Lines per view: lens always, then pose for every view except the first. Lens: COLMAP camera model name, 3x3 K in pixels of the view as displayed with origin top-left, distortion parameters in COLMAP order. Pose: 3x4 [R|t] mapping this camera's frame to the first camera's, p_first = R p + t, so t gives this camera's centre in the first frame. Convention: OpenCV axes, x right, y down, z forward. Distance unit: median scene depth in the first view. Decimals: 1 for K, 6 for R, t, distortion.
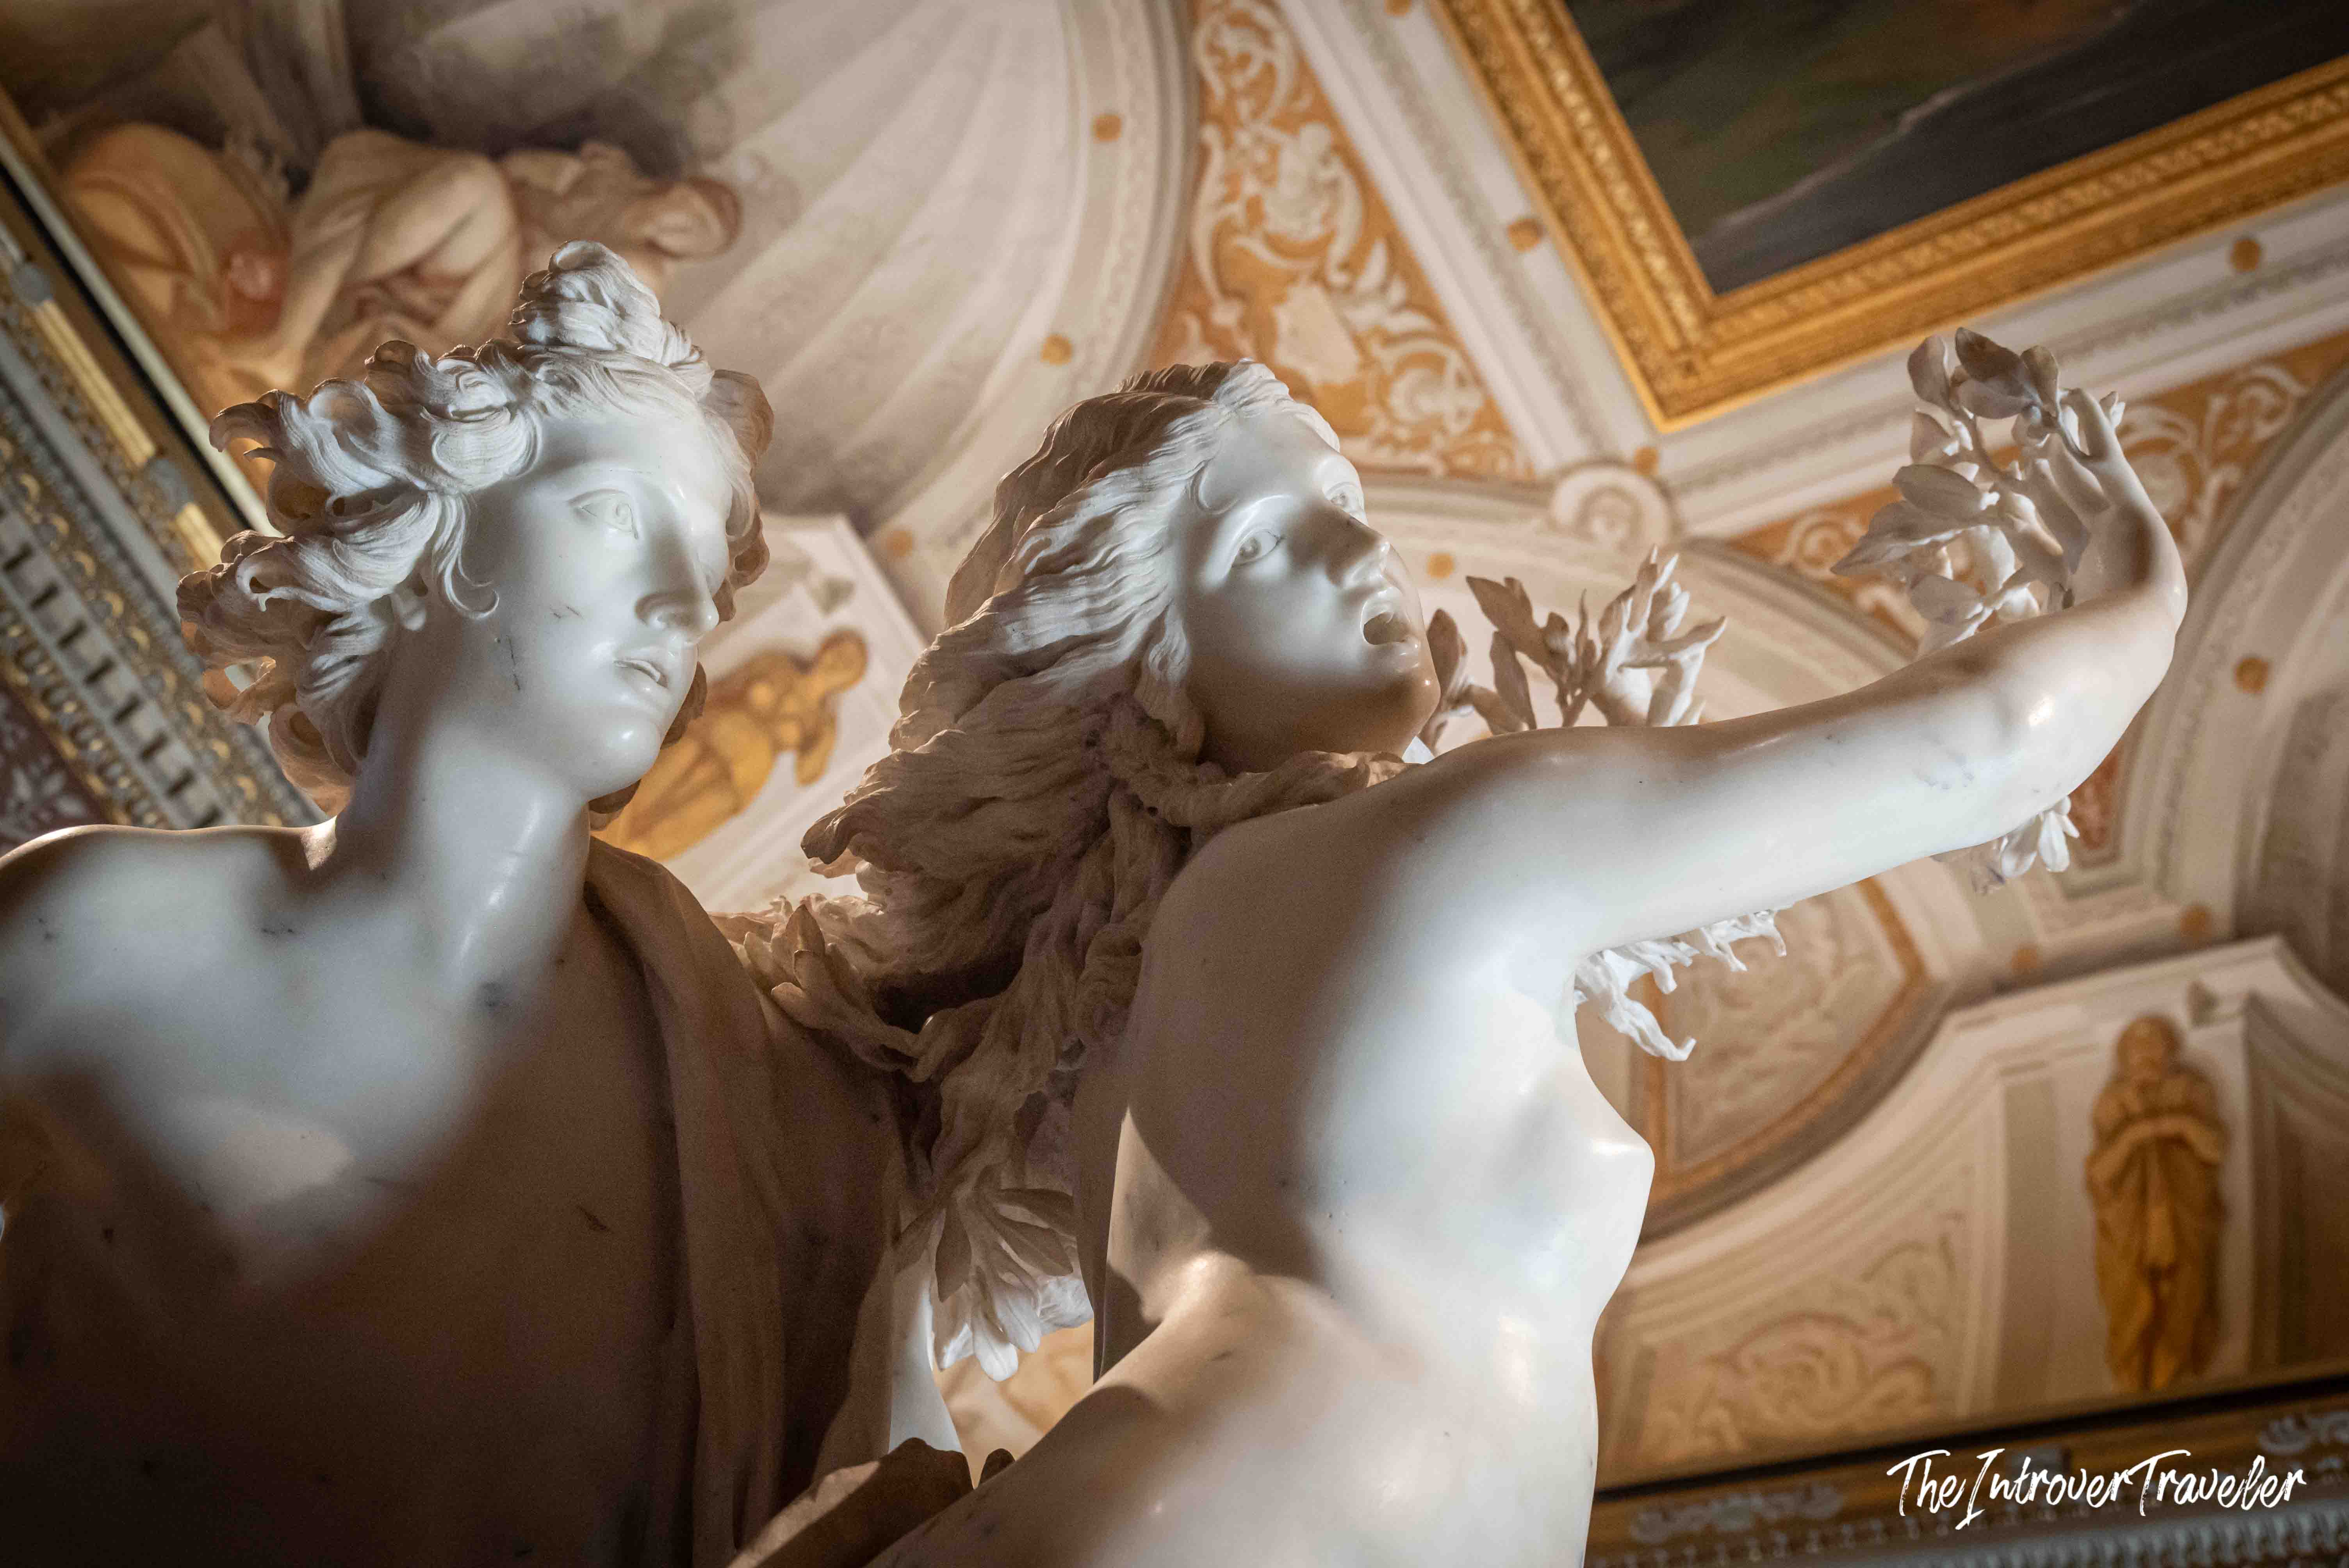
lens RADIAL K [[3342.7, 0, 1169.6], [0, 3342.7, 784.7], [0, 0, 1]] dist [0.008688, 0.000000]
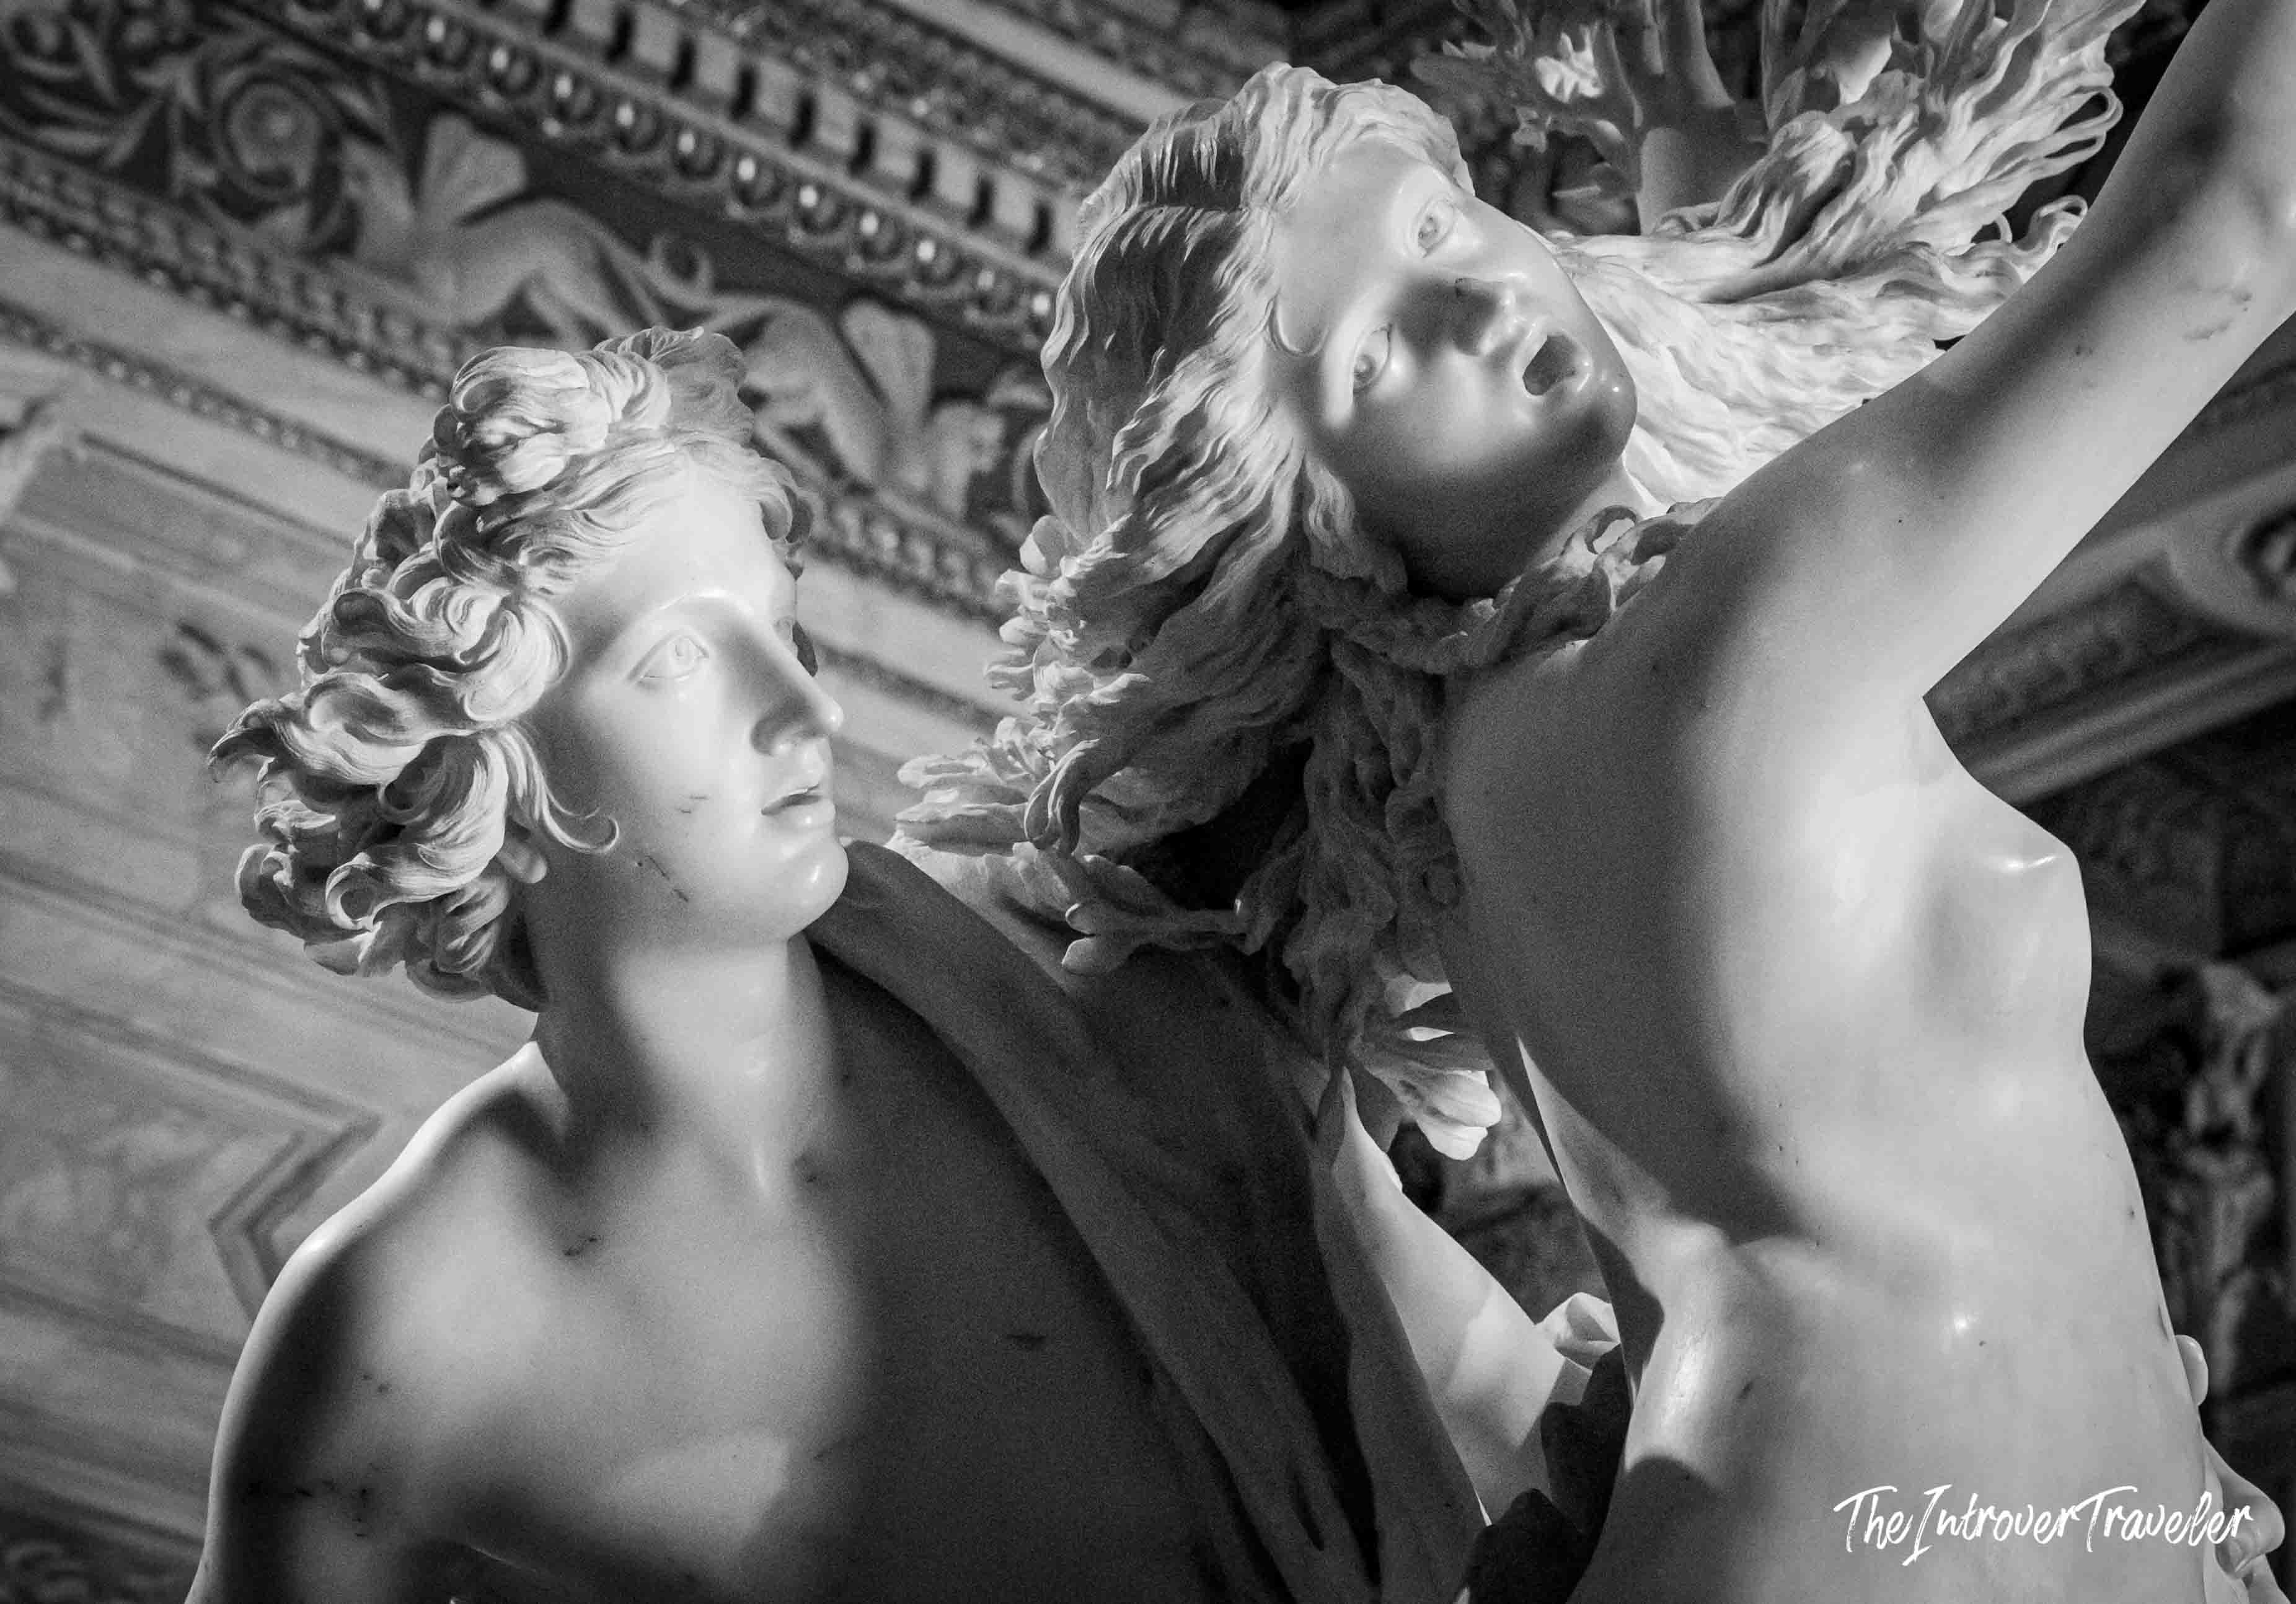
lens RADIAL K [[7067.1, 0, 1297.6], [0, 7067.1, 922.4], [0, 0, 1]] dist [0.008000, 0.000000]
pose [[0.904169, -0.407979, -0.126617, 0.176572], [0.421142, 0.801701, 0.424163, -0.717913], [-0.071540, -0.436839, 0.896690, -0.652519]]
